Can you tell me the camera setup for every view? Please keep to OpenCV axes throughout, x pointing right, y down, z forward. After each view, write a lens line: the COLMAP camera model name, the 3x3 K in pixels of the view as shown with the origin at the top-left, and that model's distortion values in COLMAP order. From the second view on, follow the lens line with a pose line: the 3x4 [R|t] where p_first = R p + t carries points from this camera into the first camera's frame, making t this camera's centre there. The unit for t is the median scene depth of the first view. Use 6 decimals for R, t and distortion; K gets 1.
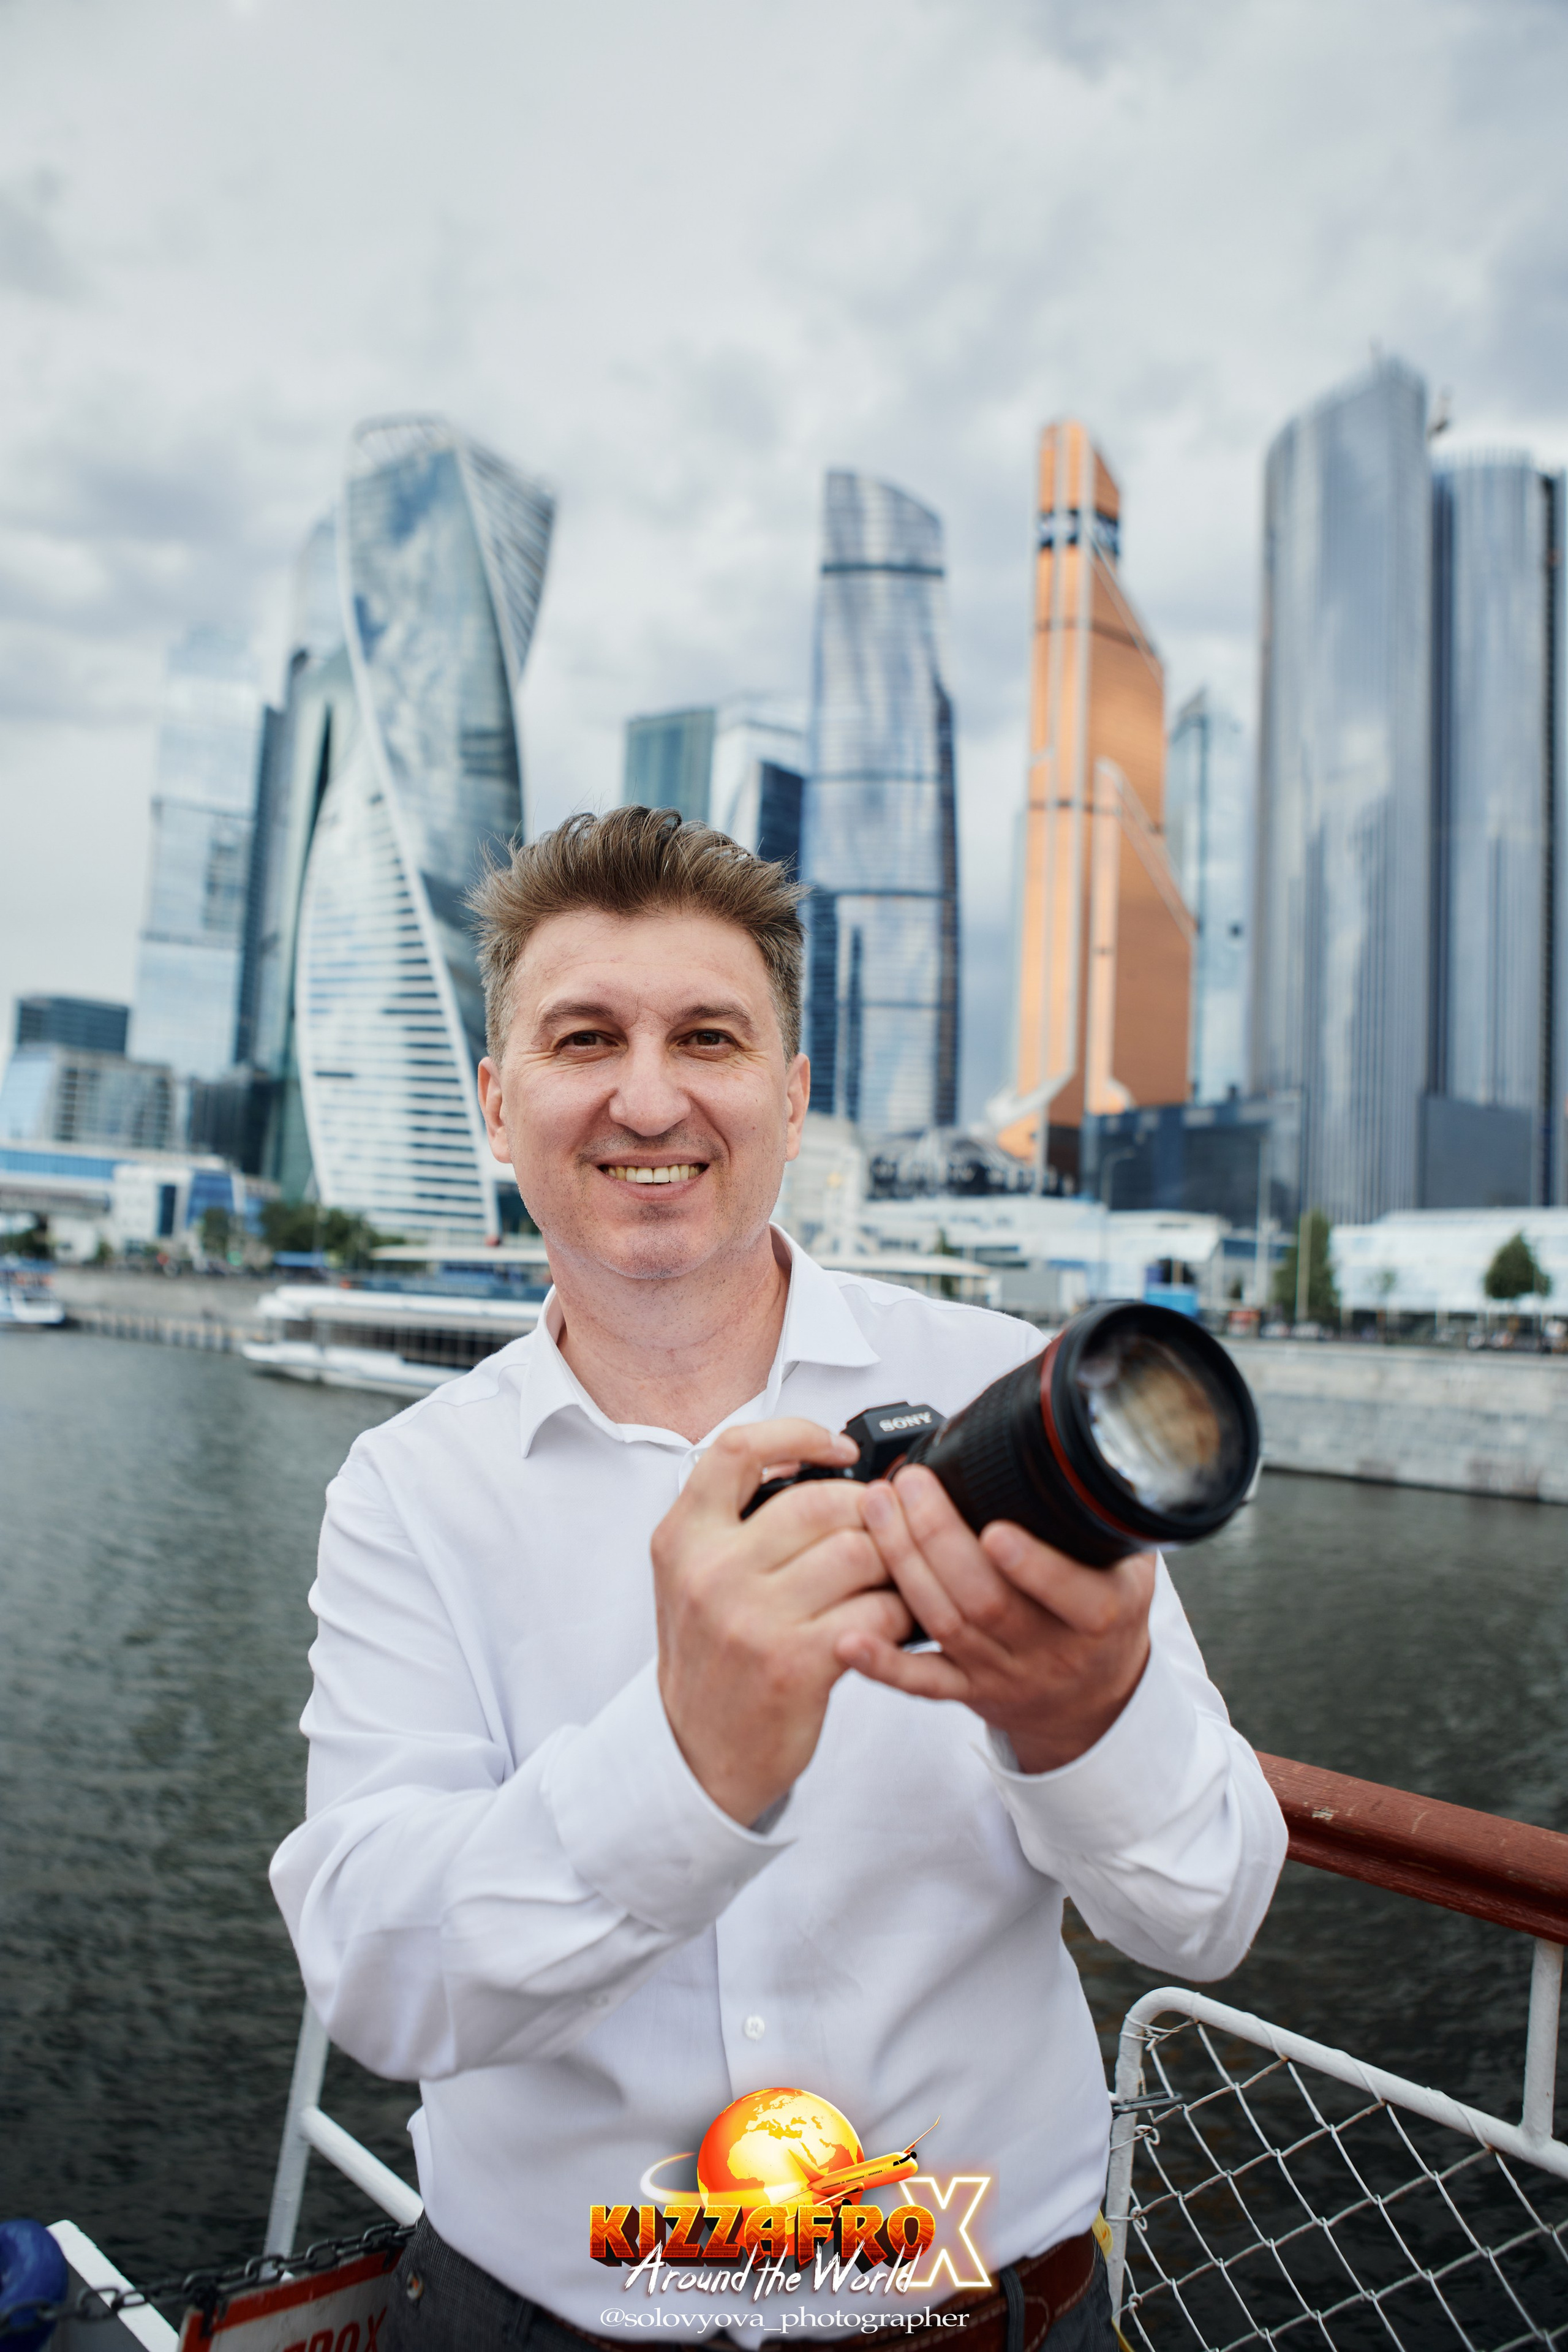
lens RADIAL K [[1614.8, 0, 776.9], [0, 1614.8, 1181.2], [0, 0, 1]] dist [-0.107056, 0.080814]
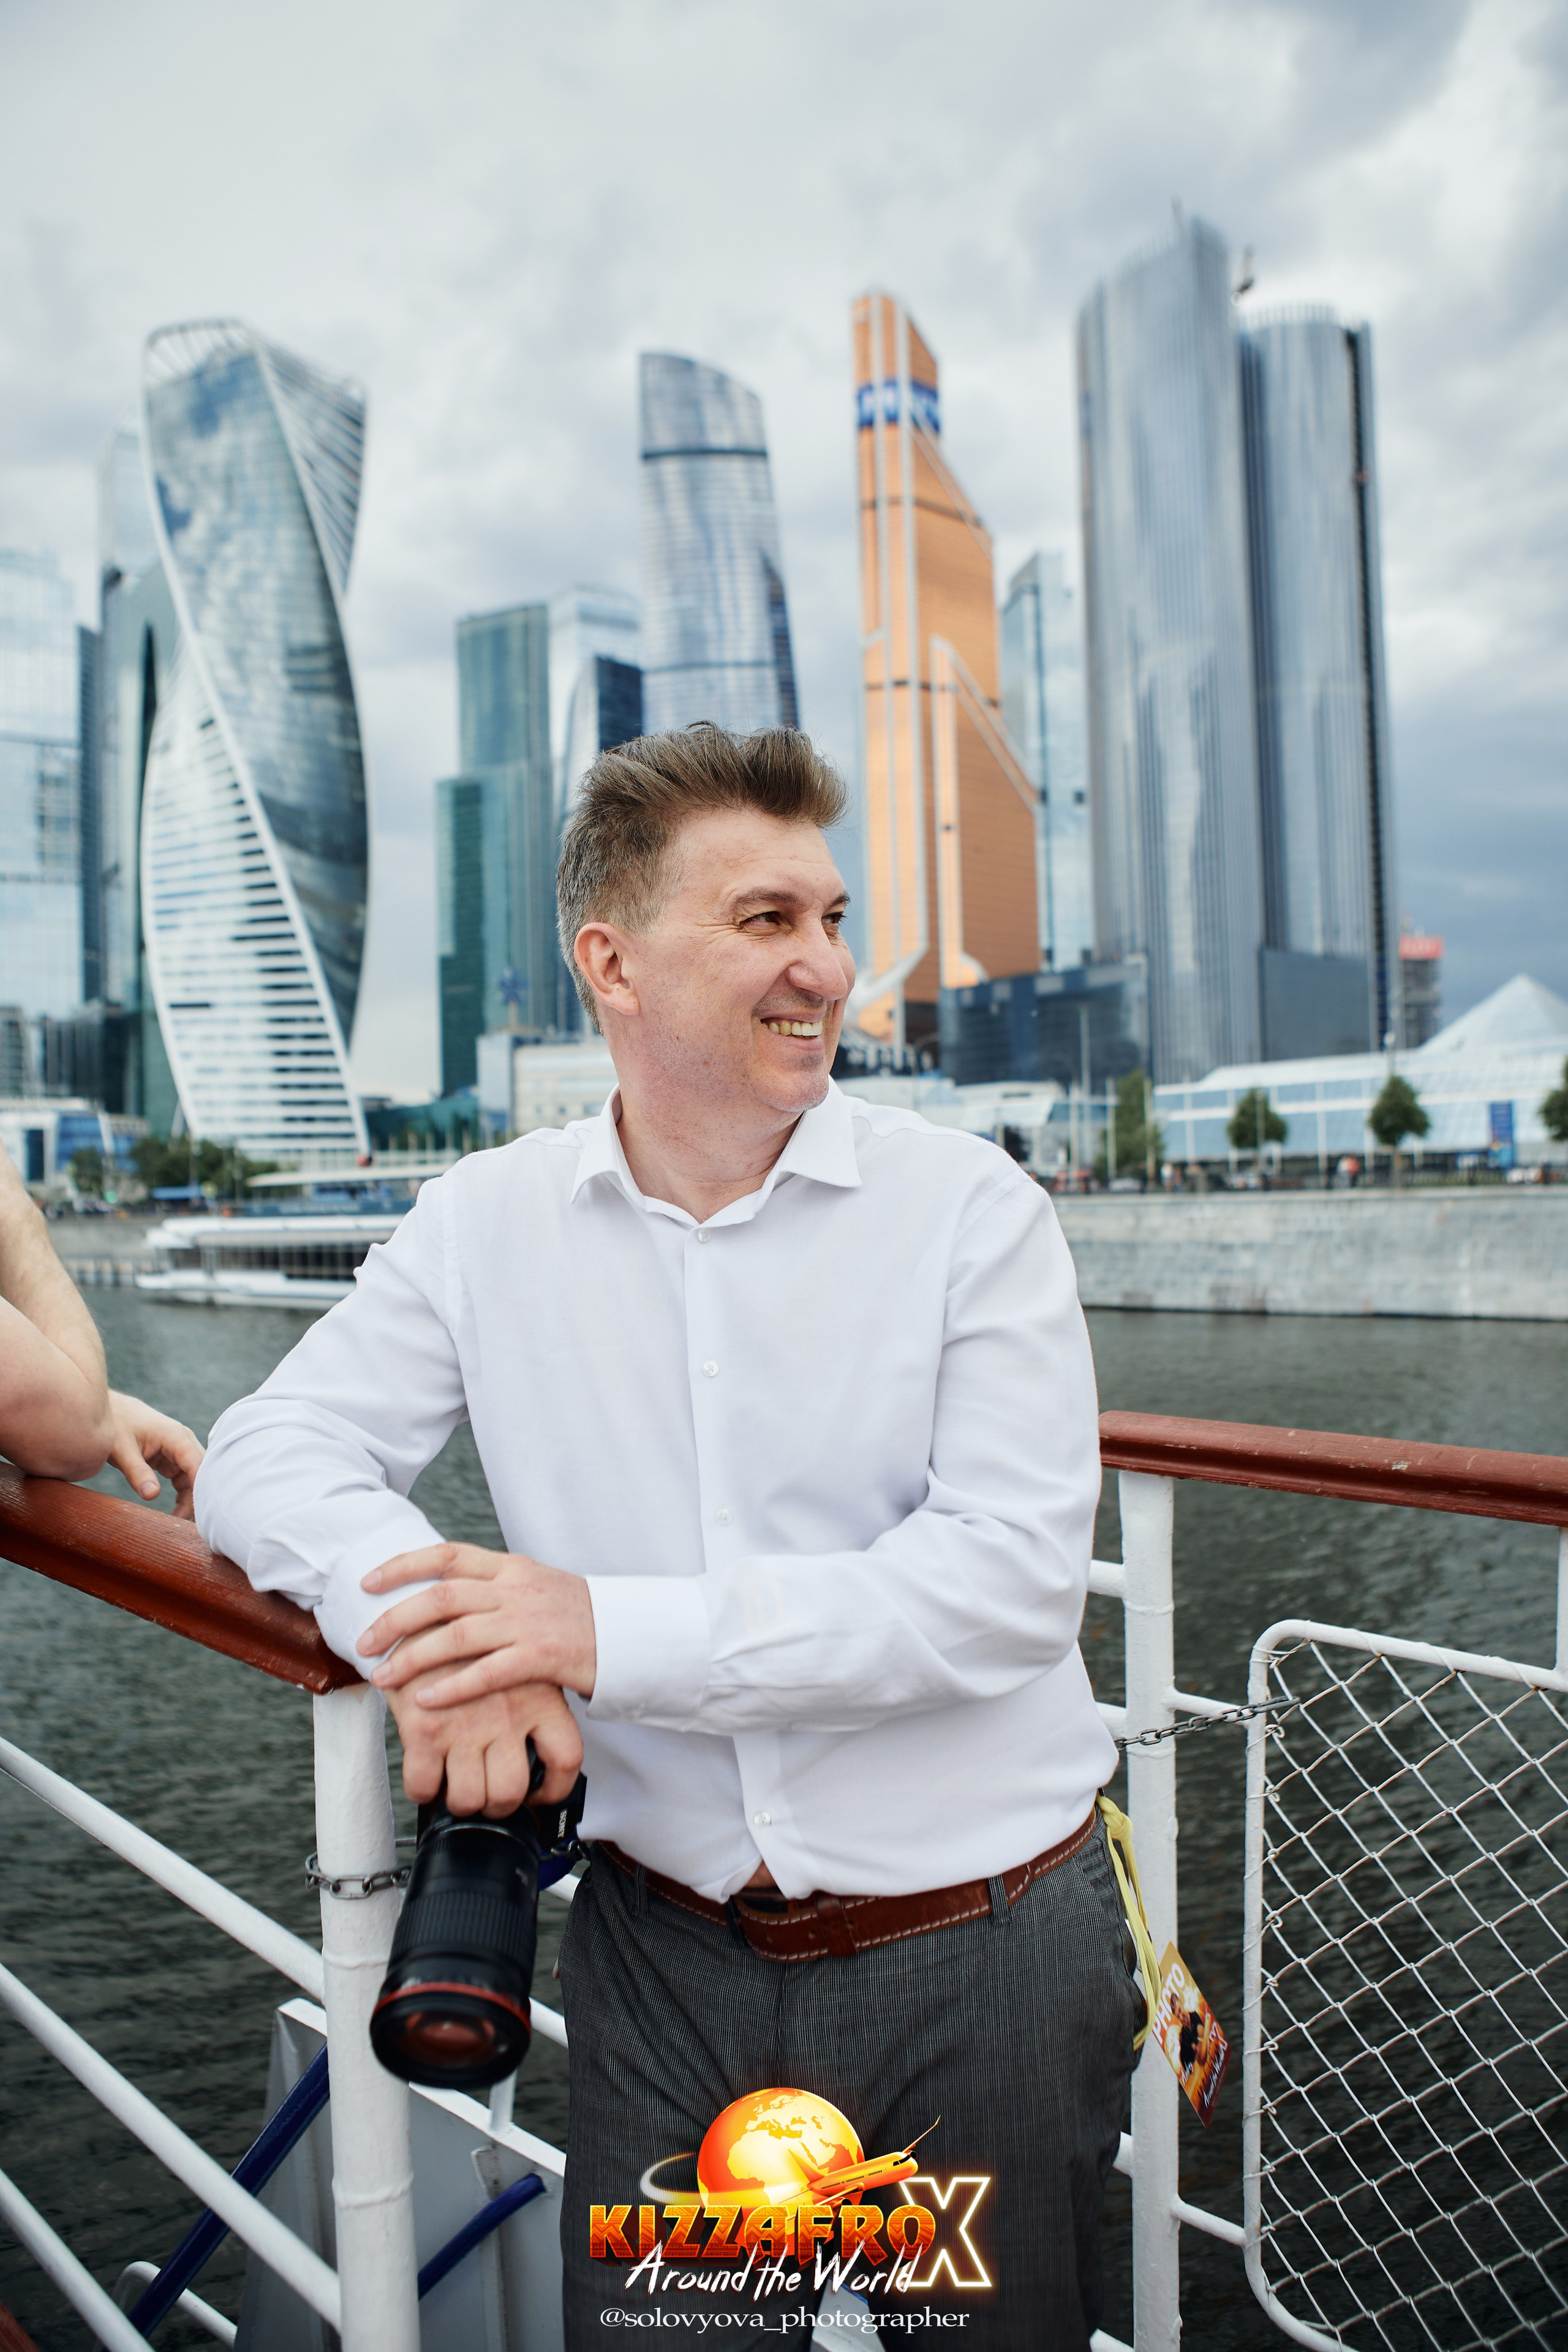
lens RADIAL K [[1614.8, 0, 782.8], [0, 1614.8, 1183.7], [0, 0, 1]] dist [-0.107056, 0.080814]
pose [[0.993894, -0.079011, 0.077015, 0.005003], [0.073422, 0.994634, 0.072888, -0.001324], [-0.082361, -0.066788, 0.994362, -0.022666]]
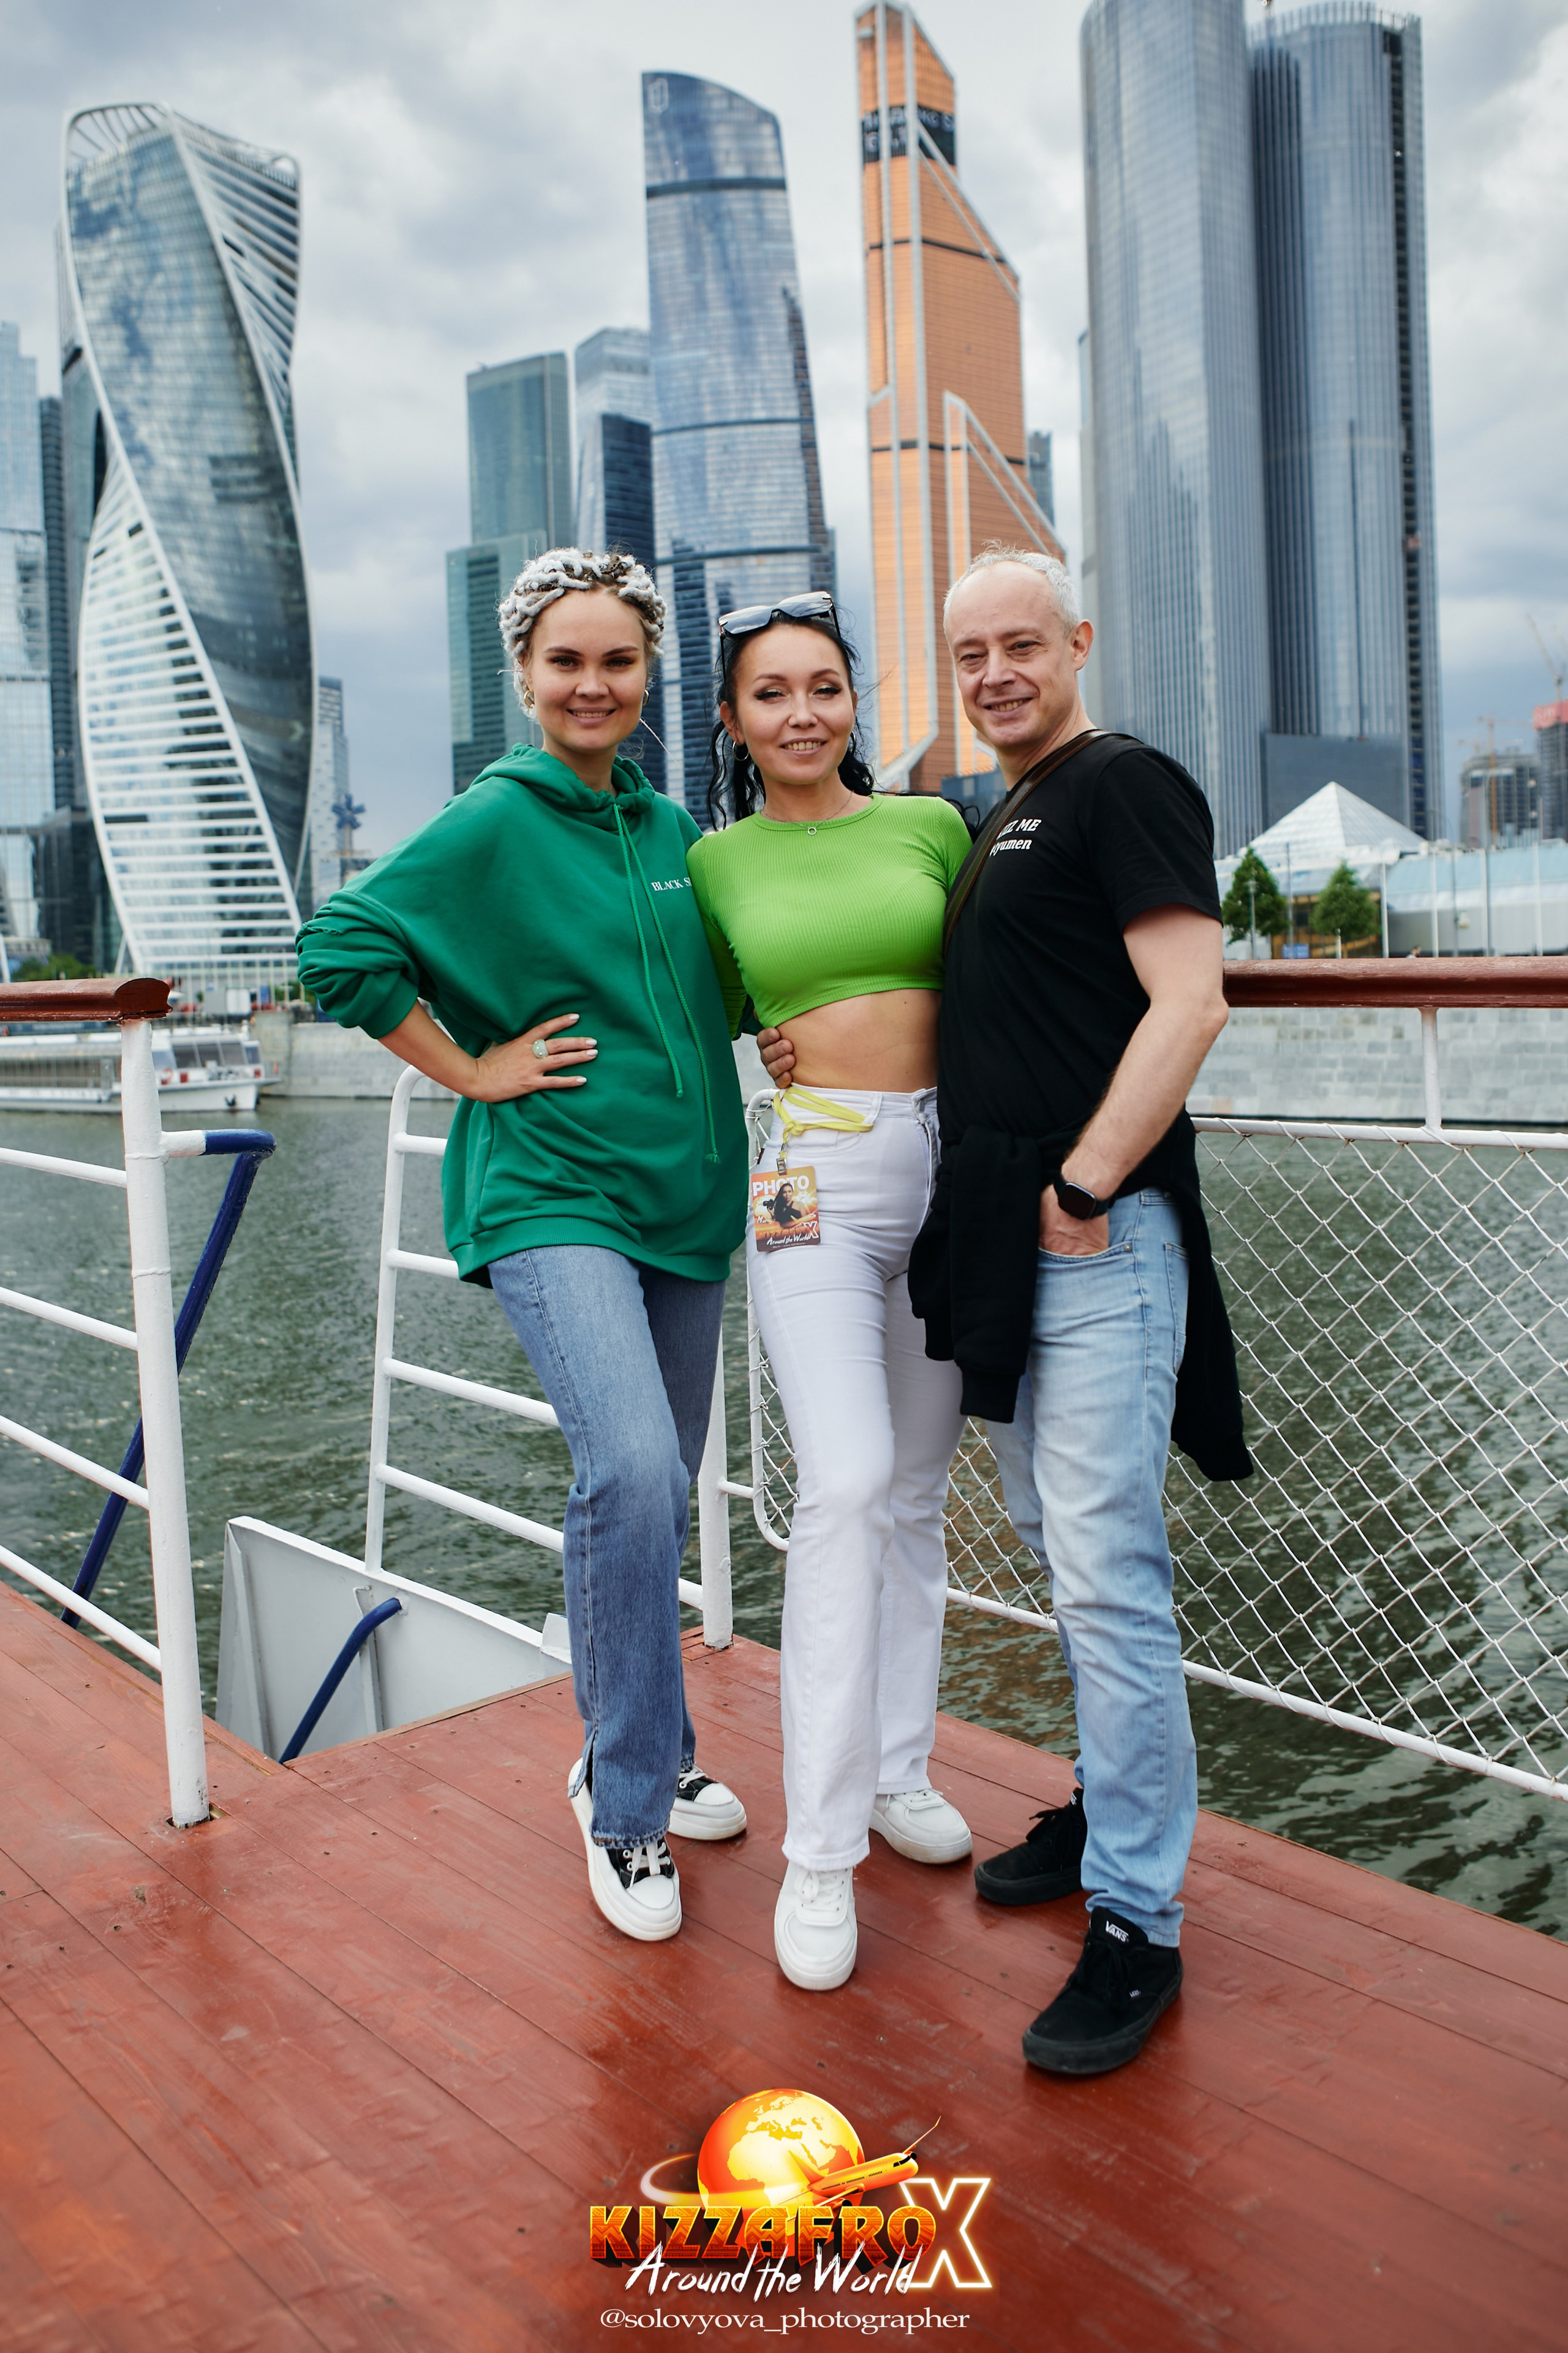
lens RADIAL K [[1872.1, 0, 786.8], [0, 1872.1, 1060.8], [0, 0, 1]] dist [-0.099579, 0.115067]
pose [[0.996177, -0.086912, -0.008810, 0.121171], [0.087356, 0.990532, 0.105898, -0.003988], [-0.000477, -0.106263, 0.994338, -0.140690]]
